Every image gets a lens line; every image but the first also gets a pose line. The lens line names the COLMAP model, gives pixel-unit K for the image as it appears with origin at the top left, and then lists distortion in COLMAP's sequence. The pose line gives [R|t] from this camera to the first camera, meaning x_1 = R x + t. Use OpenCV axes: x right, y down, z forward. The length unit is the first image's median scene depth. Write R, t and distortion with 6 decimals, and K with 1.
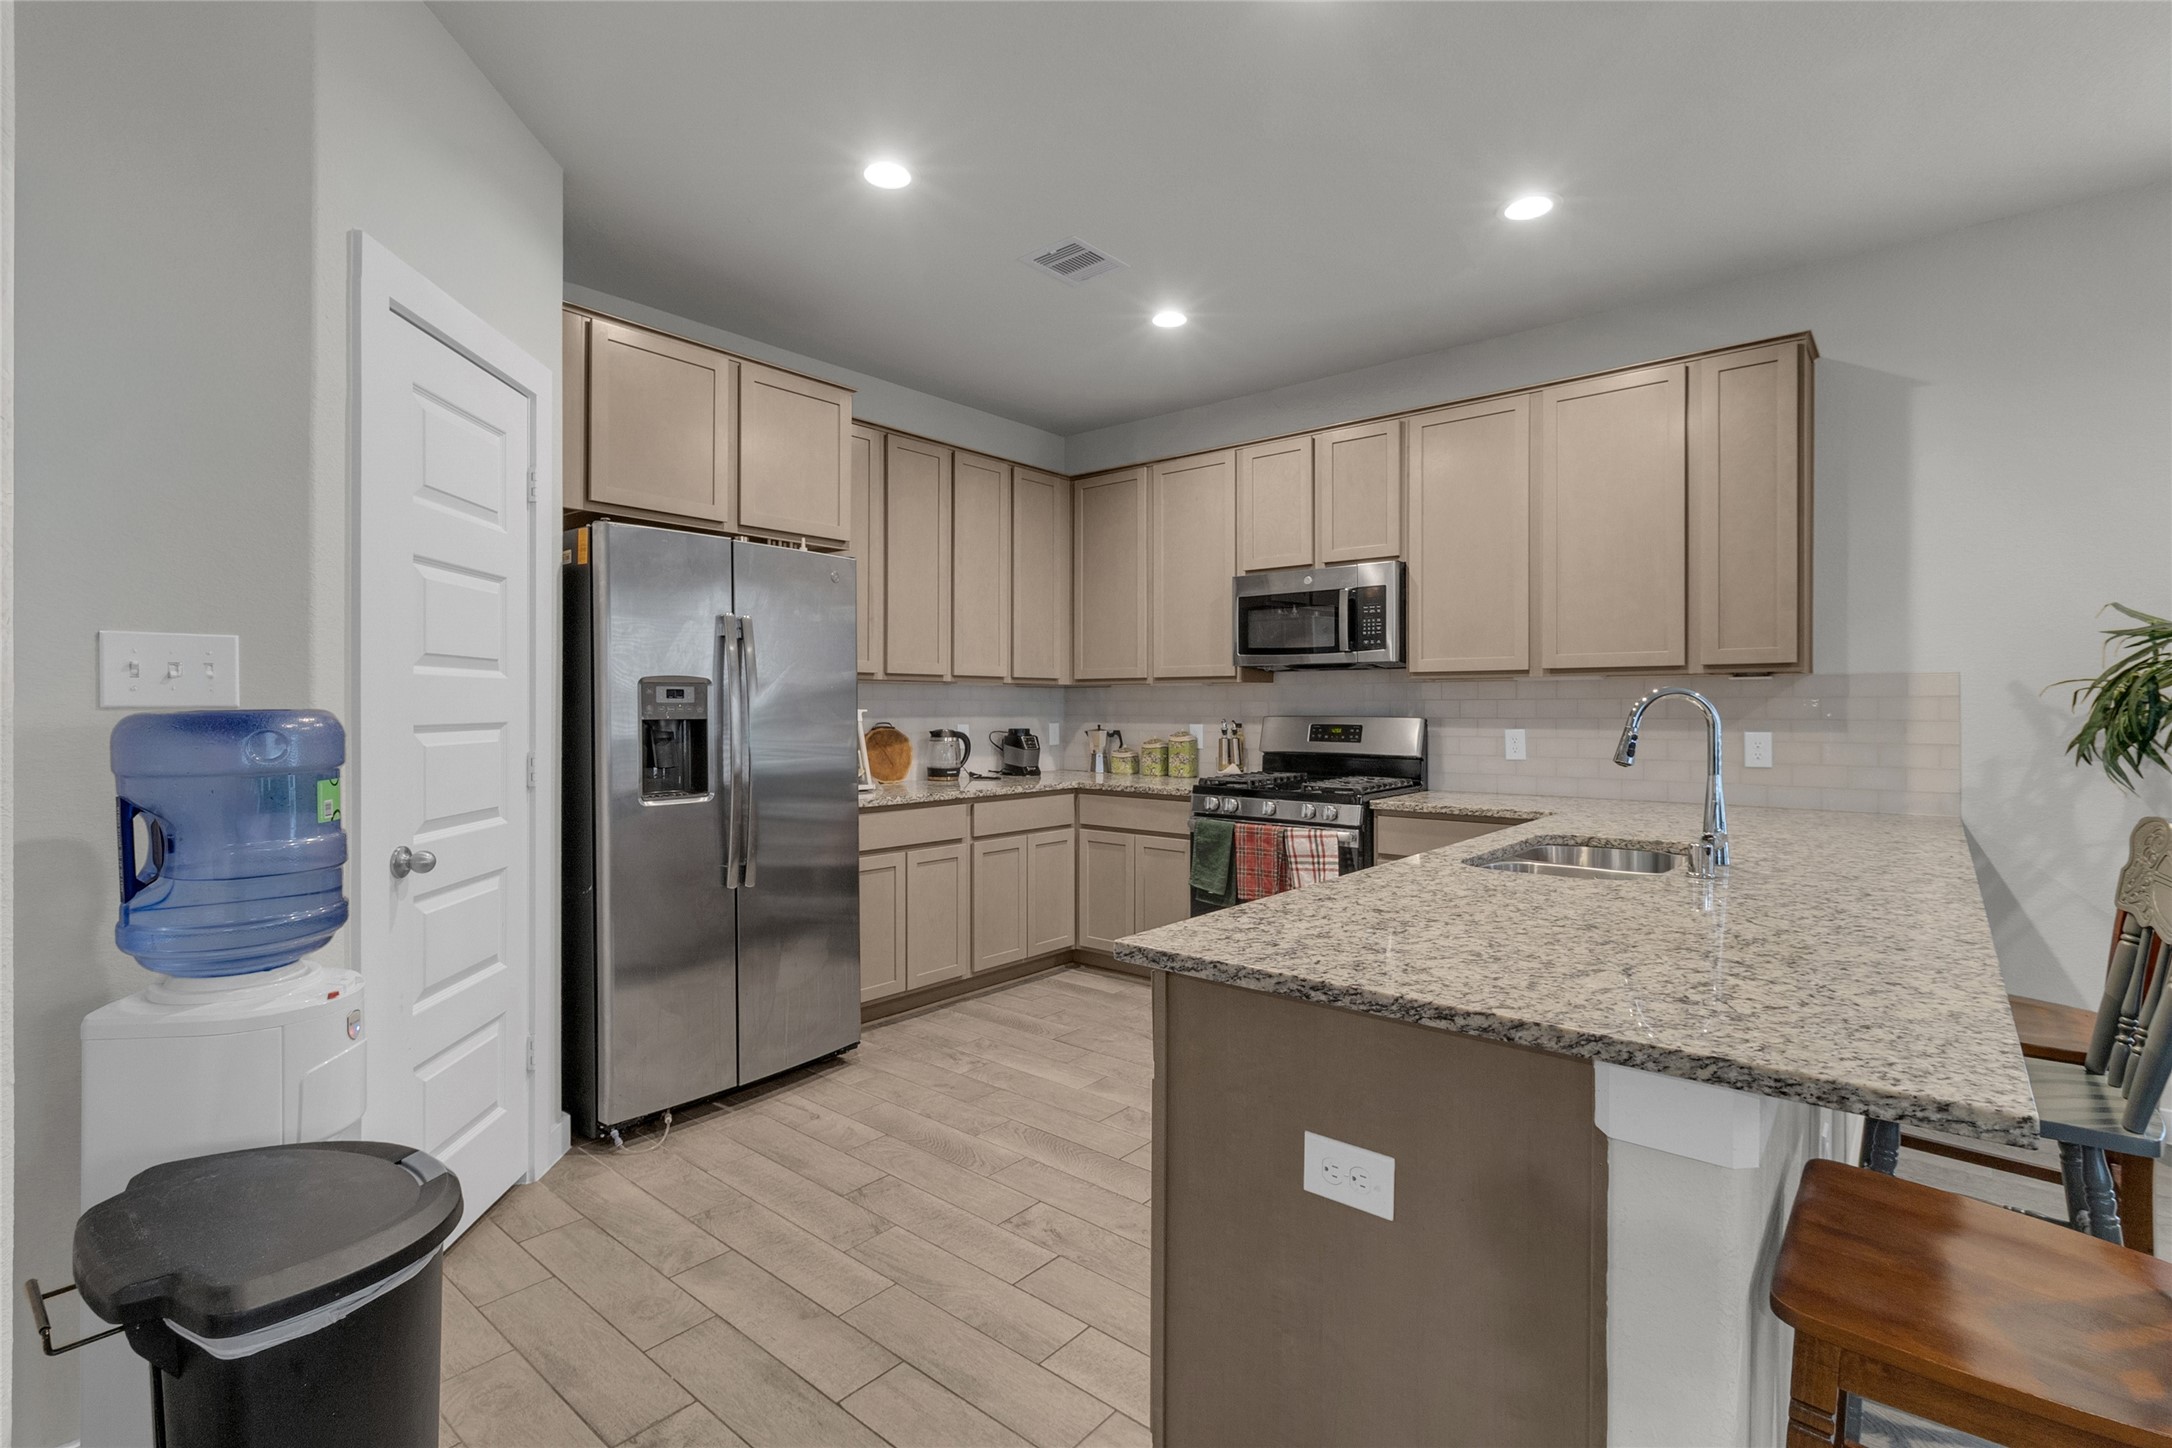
lens RADIAL K [[1008.0, 0, 1083.7], [0, 1008.0, 723.4], [0, 0, 1]] dist [0.000288, 0.000194]
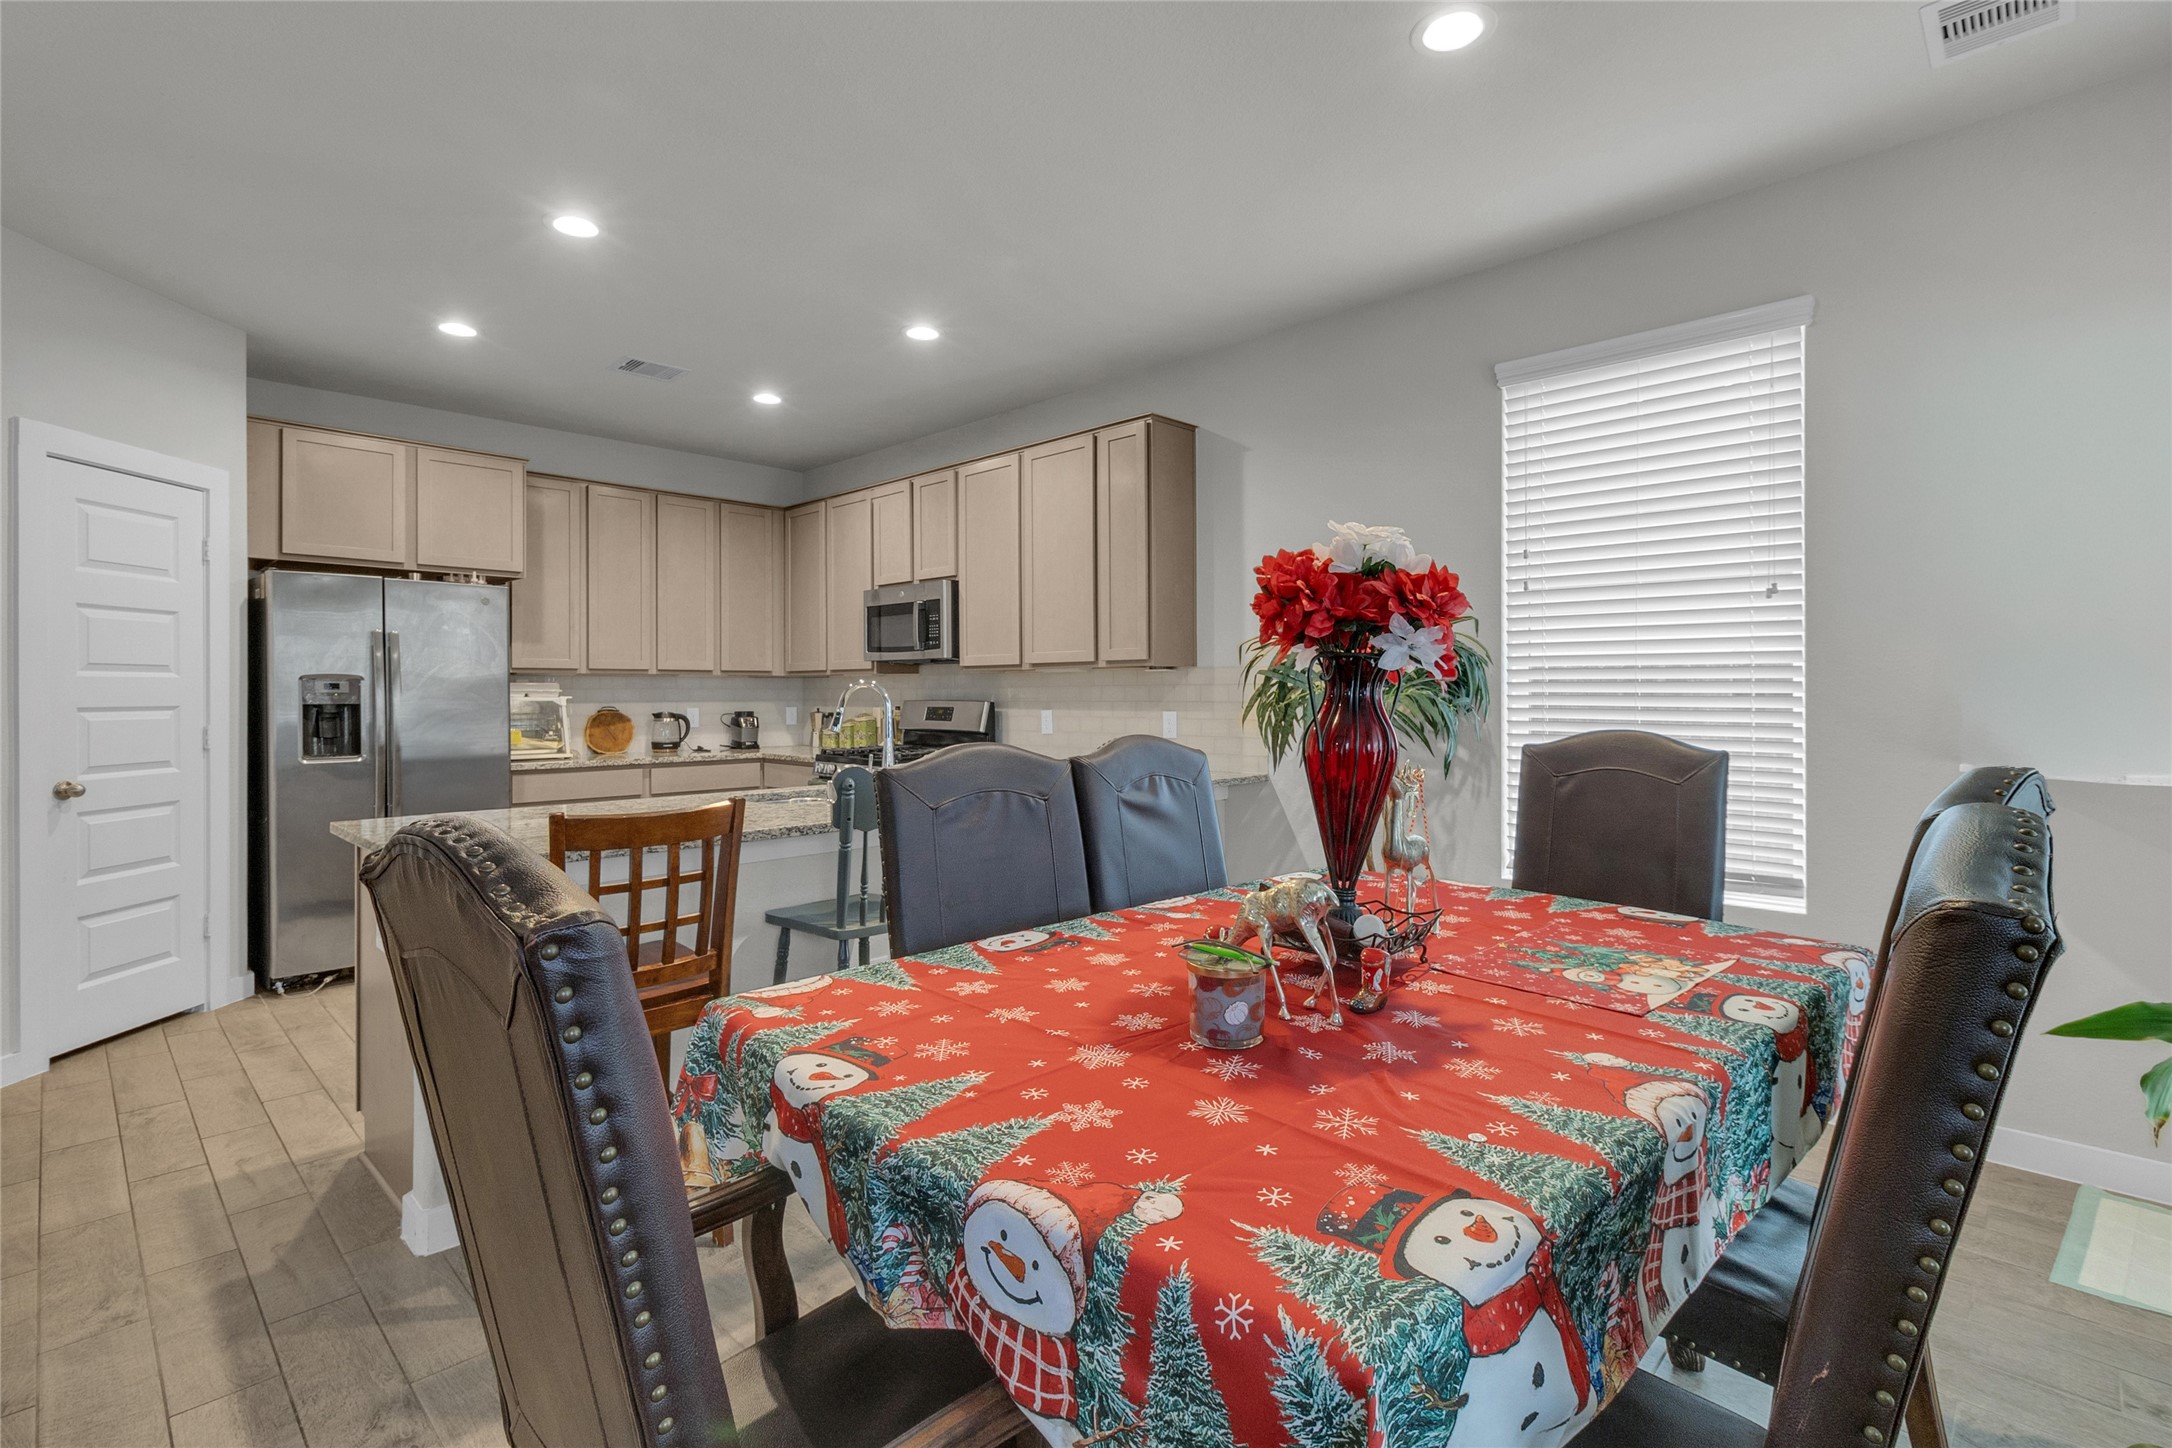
lens RADIAL K [[1008.0, 0, 1086.3], [0, 1008.0, 708.3], [0, 0, 1]] dist [0.000288, 0.000194]
pose [[0.998044, -0.002784, -0.062454, 0.565412], [0.002753, 0.999996, -0.000587, 0.004496], [0.062456, 0.000414, 0.998048, -0.278987]]
